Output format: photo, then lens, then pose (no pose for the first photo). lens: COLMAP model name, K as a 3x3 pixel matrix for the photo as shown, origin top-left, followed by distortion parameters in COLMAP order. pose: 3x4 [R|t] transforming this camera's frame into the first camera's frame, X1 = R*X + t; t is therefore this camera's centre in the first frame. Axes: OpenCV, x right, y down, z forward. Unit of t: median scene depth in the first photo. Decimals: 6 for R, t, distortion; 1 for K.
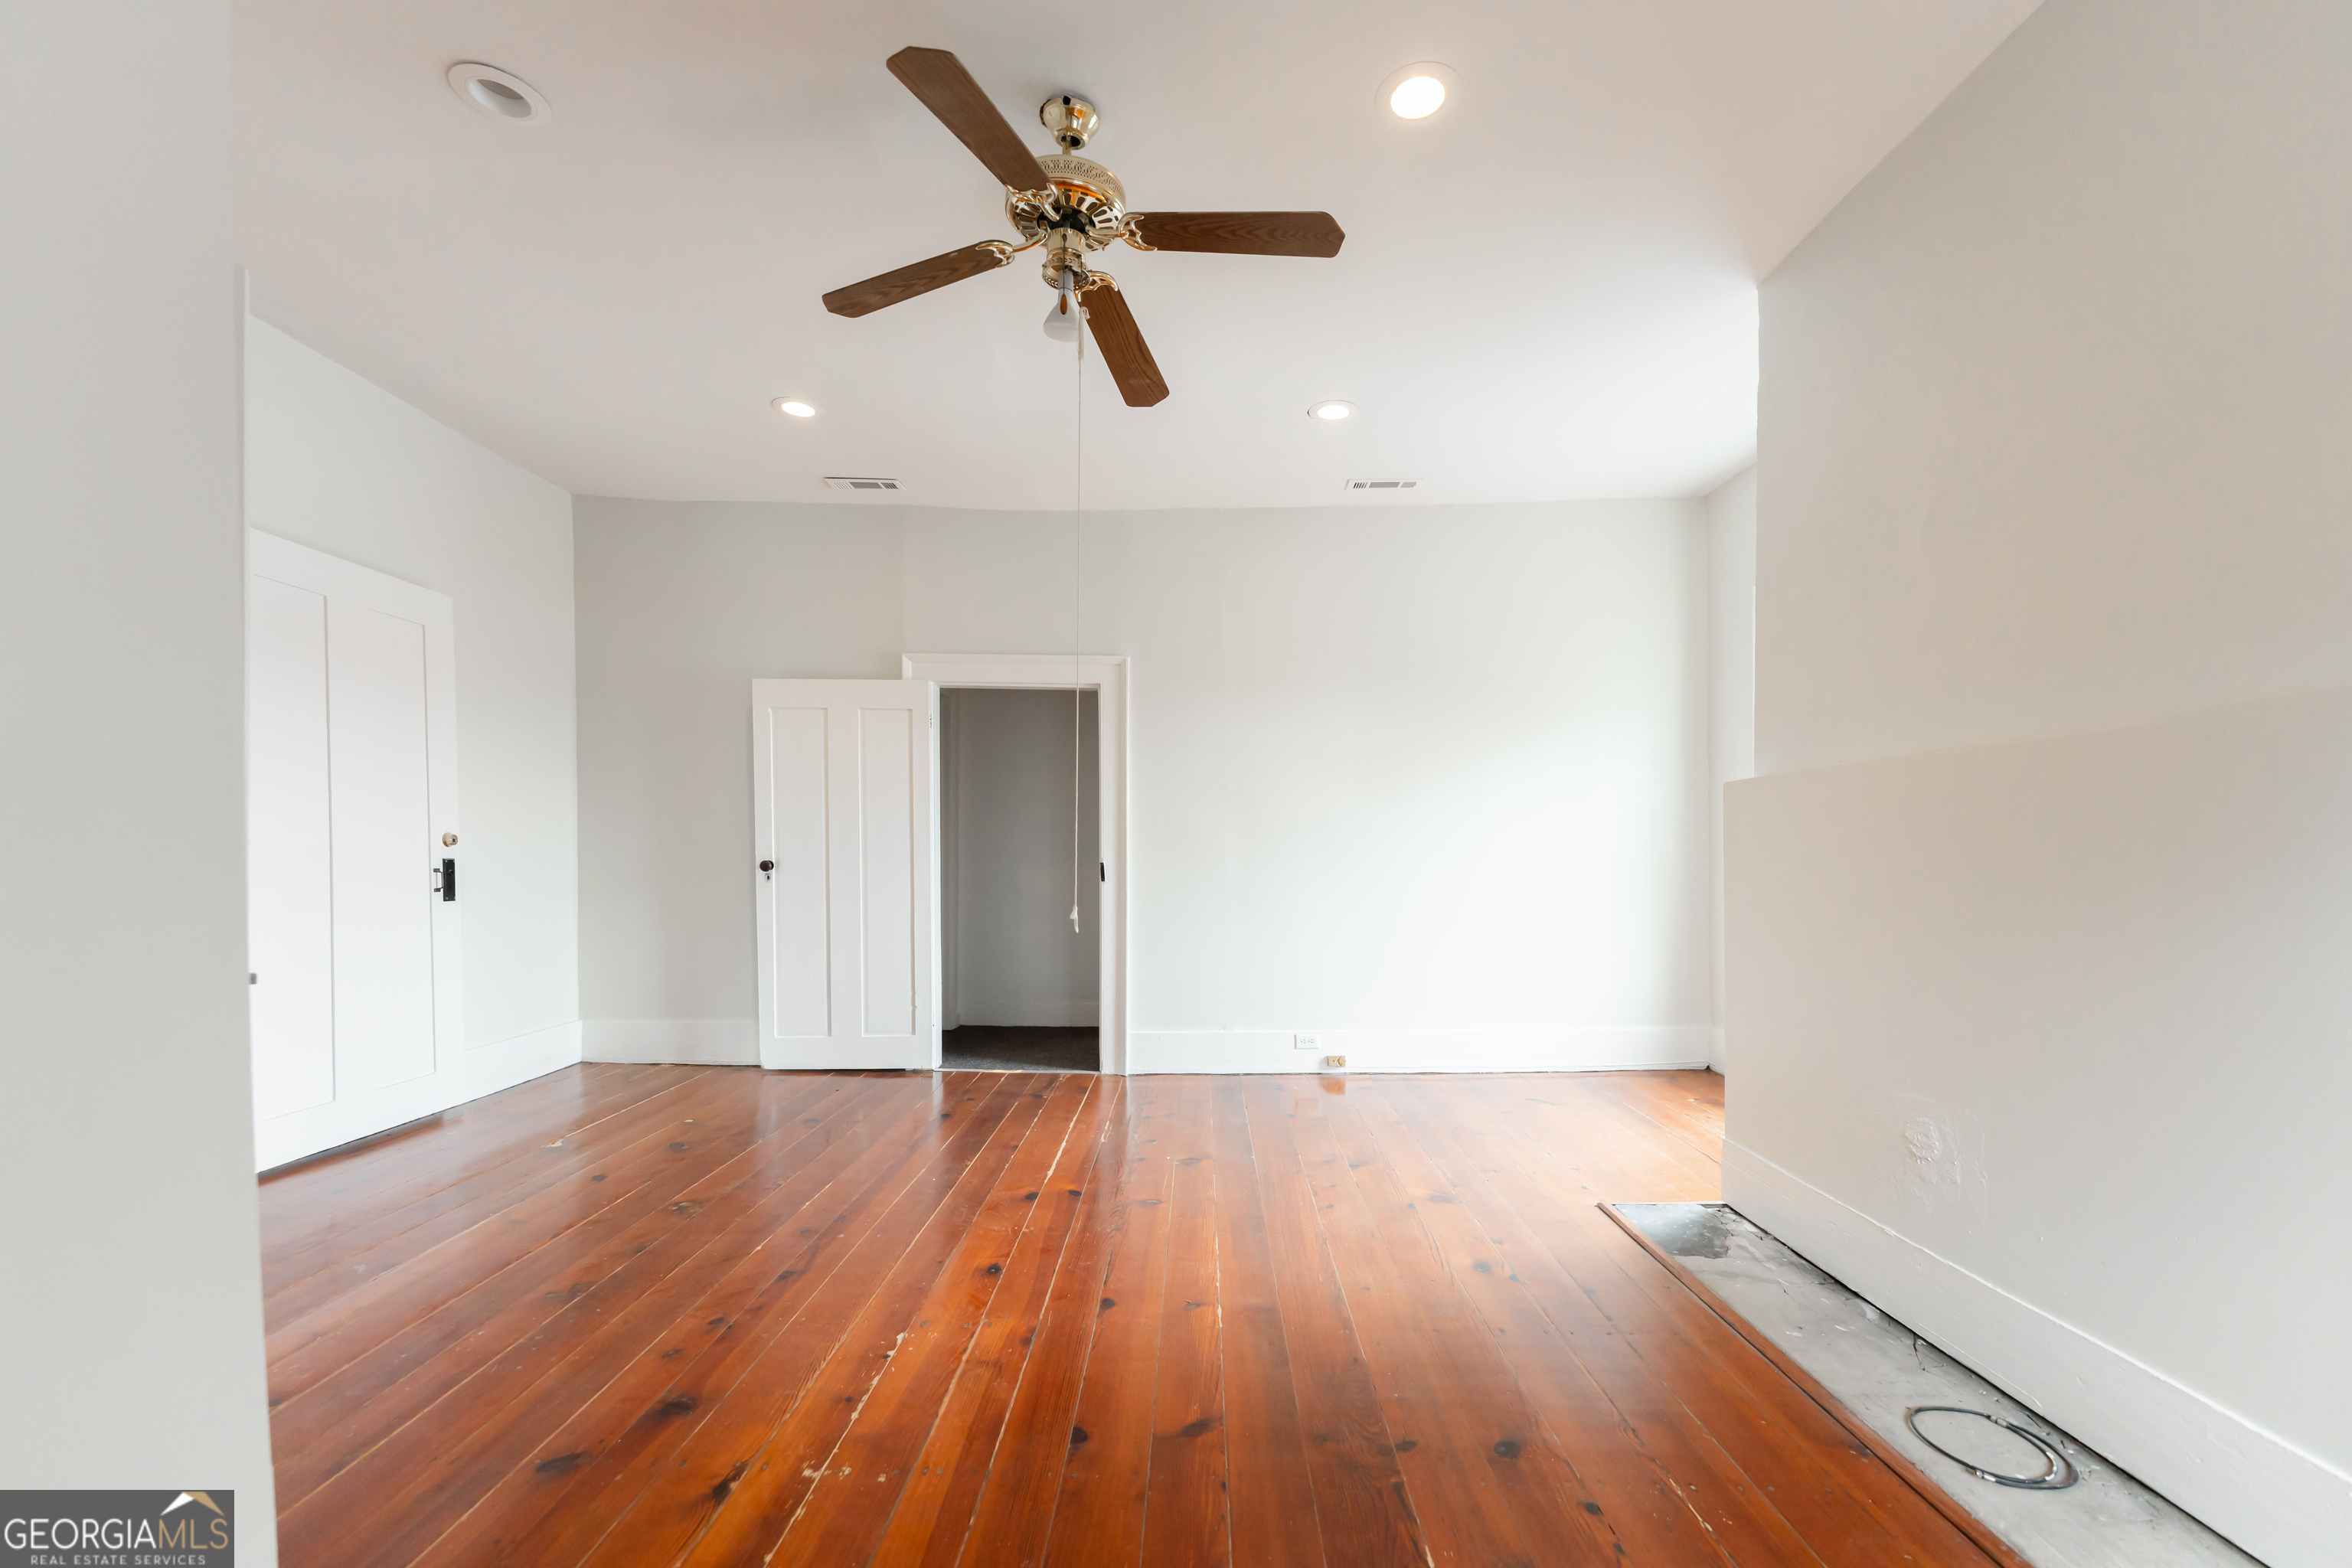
lens RADIAL K [[970.5, 0, 1201.5], [0, 970.5, 854.6], [0, 0, 1]] dist [-0.000710, -0.000189]
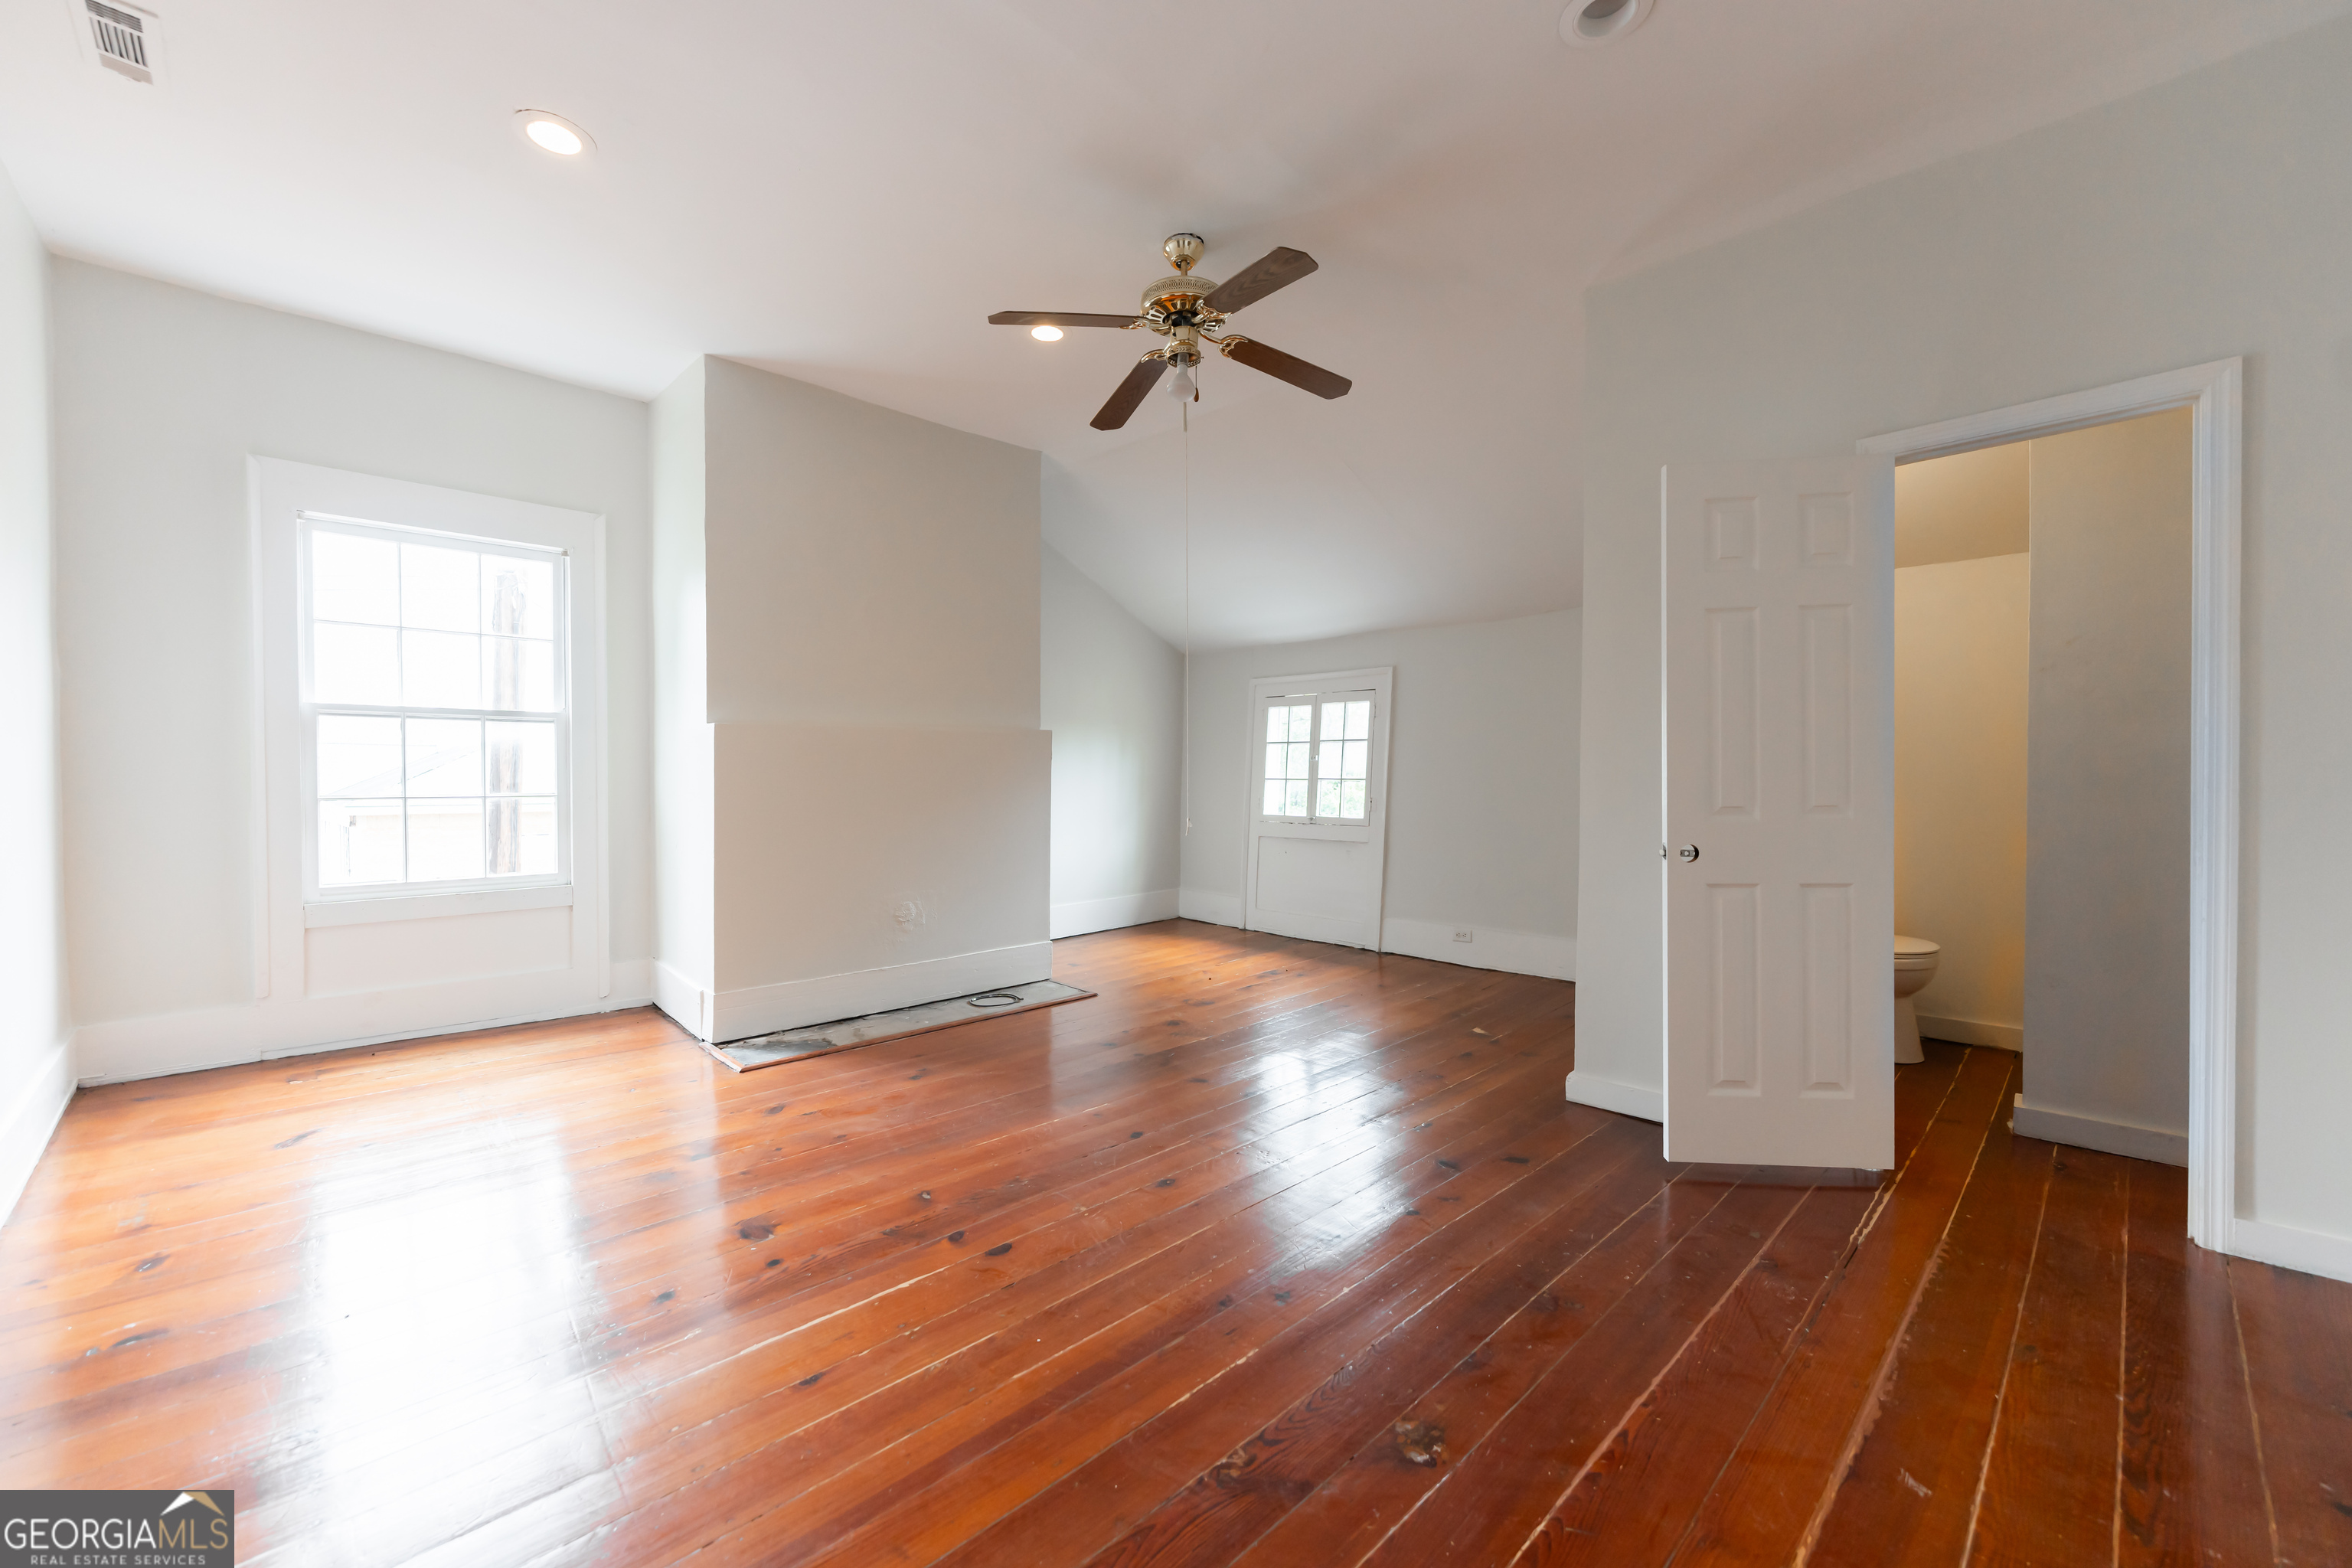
lens RADIAL K [[970.5, 0, 1171.9], [0, 970.5, 780.3], [0, 0, 1]] dist [-0.000710, -0.000189]
pose [[-0.702408, -0.008193, 0.711727, -0.973230], [0.004975, 0.999853, 0.016420, -0.017723], [-0.711757, 0.015074, -0.702264, 1.755855]]
